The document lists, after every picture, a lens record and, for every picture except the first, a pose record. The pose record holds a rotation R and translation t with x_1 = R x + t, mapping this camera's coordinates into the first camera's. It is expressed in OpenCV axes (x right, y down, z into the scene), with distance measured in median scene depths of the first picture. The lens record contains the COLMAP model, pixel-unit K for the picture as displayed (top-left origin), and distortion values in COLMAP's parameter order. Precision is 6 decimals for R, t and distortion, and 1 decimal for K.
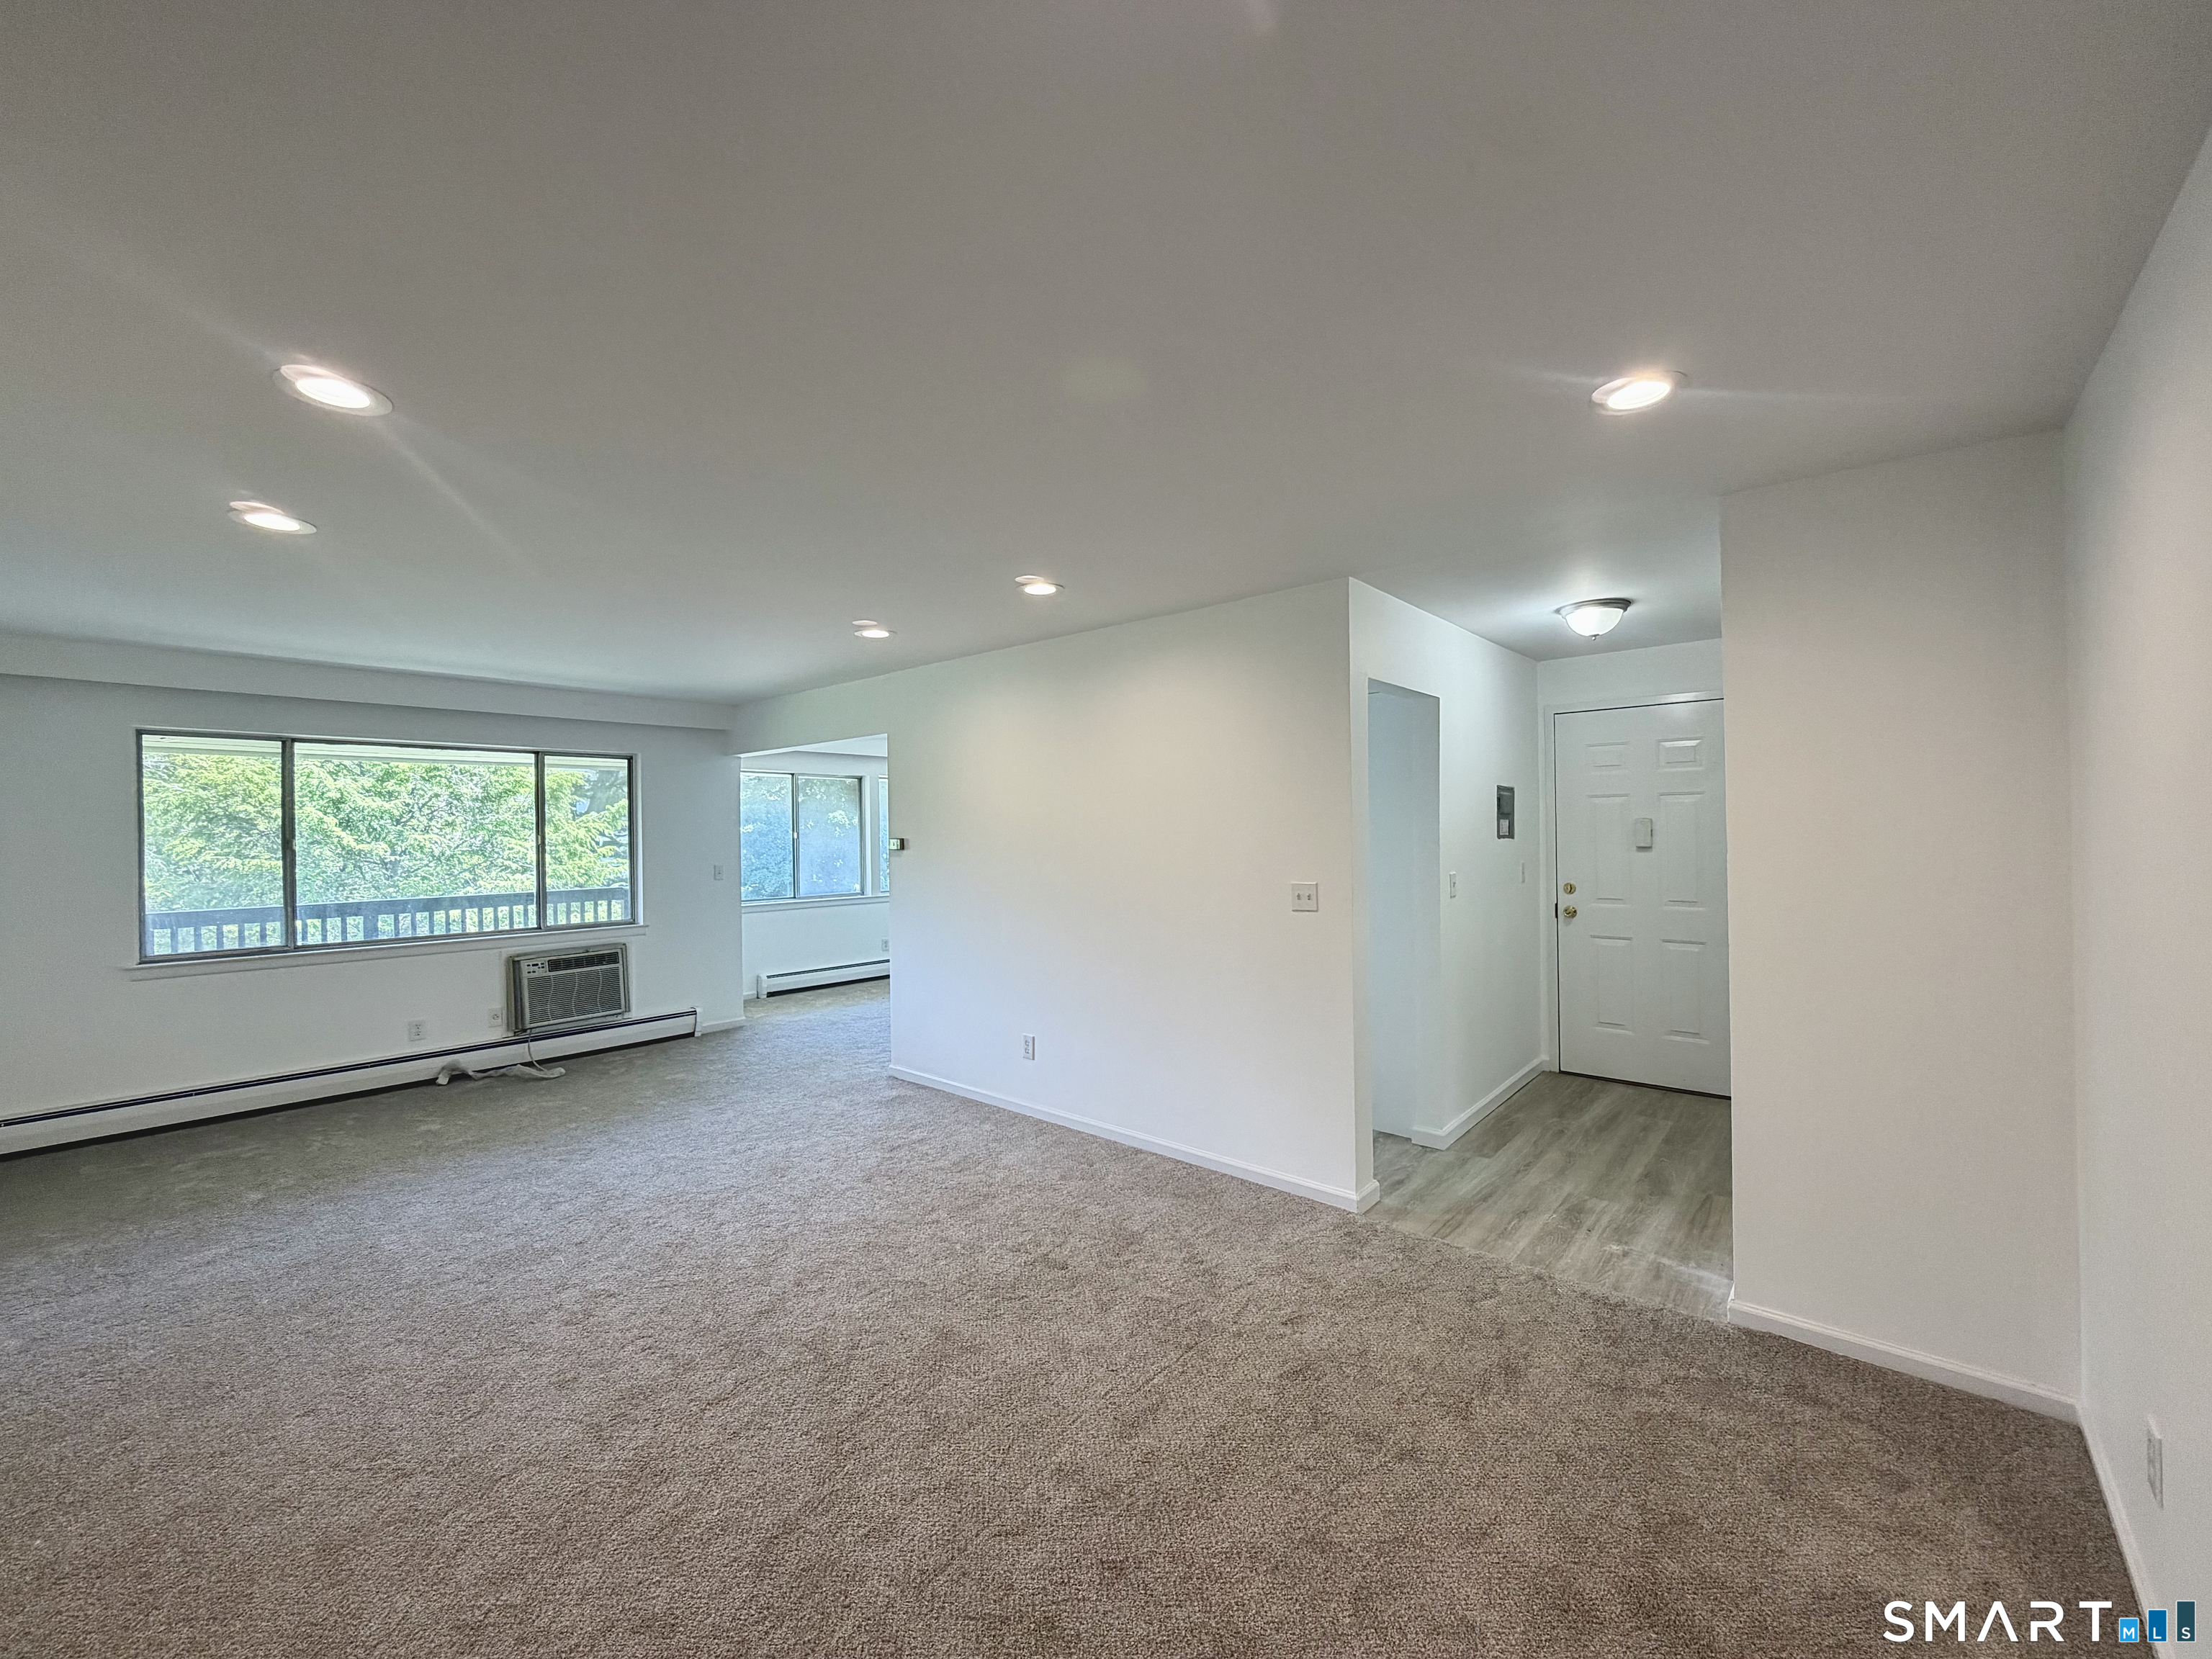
lens RADIAL K [[881.3, 0, 1115.4], [0, 881.3, 830.5], [0, 0, 1]] dist [0.000301, -0.000040]
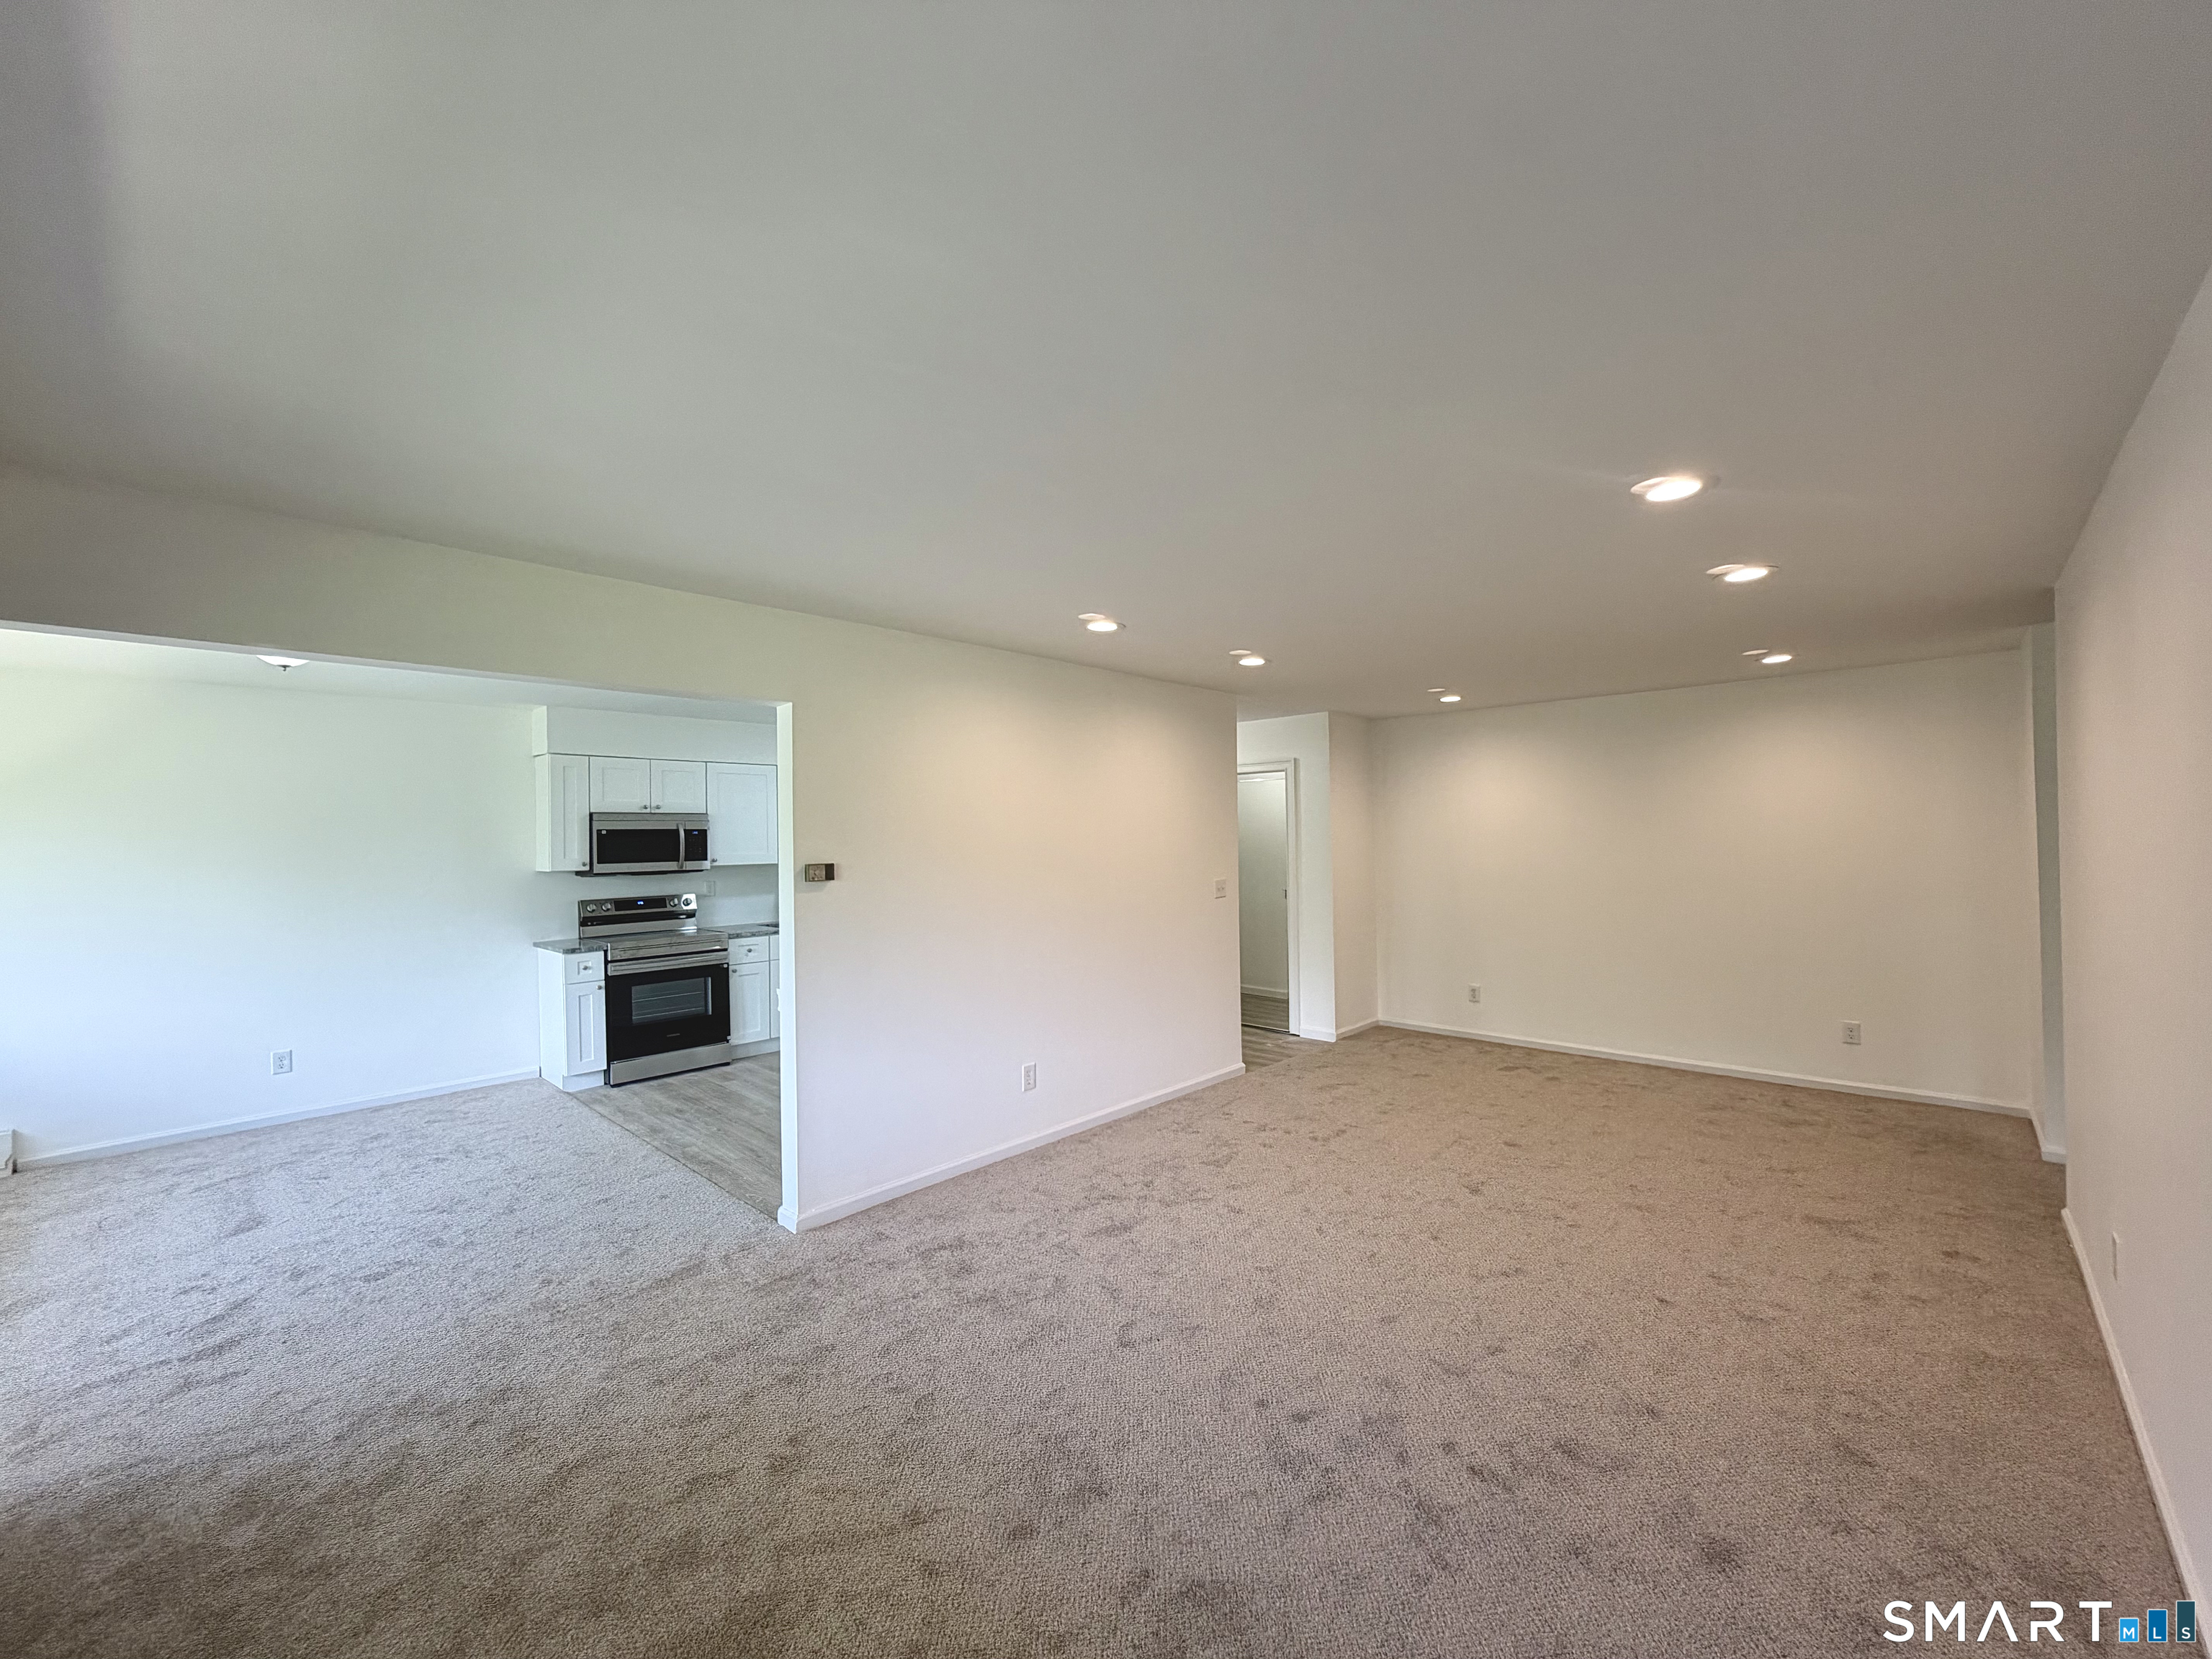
lens RADIAL K [[883.2, 0, 1124.2], [0, 883.2, 834.2], [0, 0, 1]] dist [-0.001147, -0.000424]
pose [[0.038185, 0.013024, 0.999186, -0.924780], [0.015742, 0.999783, -0.013633, -0.002548], [-0.999147, 0.016250, 0.037972, 0.752213]]
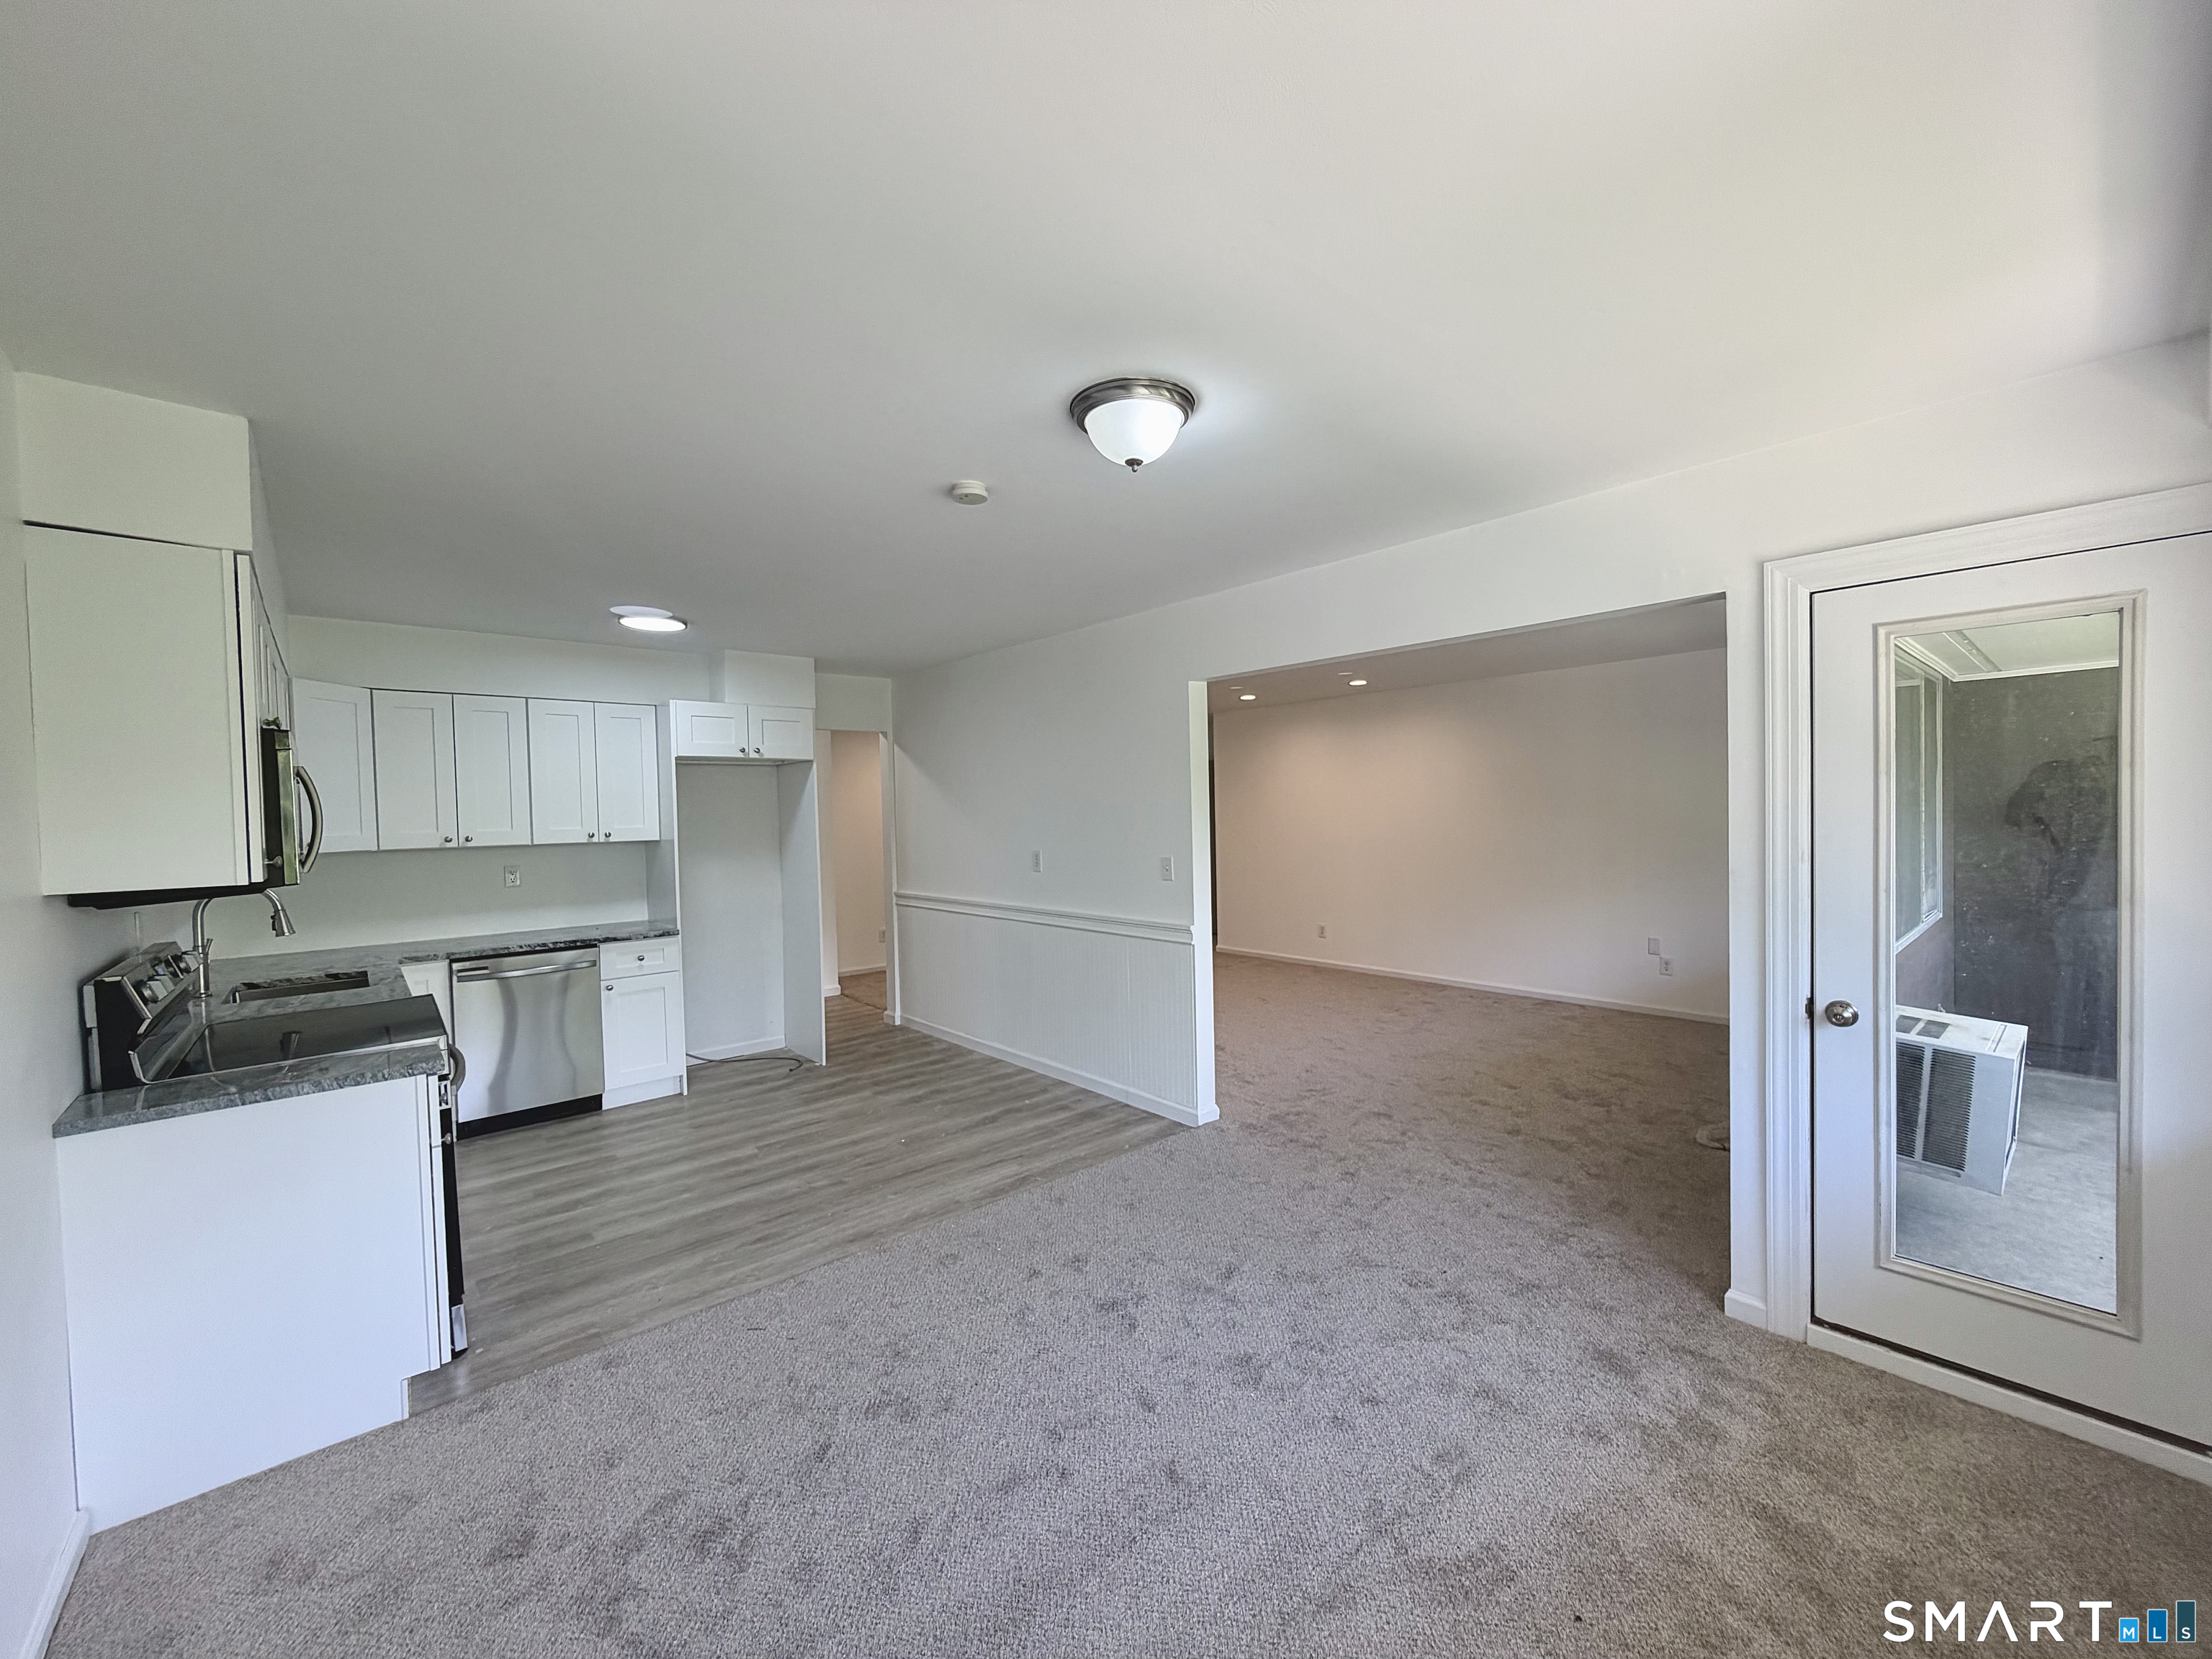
lens RADIAL K [[881.3, 0, 1115.4], [0, 881.3, 830.5], [0, 0, 1]] dist [0.000301, -0.000040]
pose [[-0.989351, 0.030270, 0.142369, -0.292982], [0.034354, 0.999063, 0.026317, -0.002930], [-0.141439, 0.030928, -0.989464, 1.839630]]
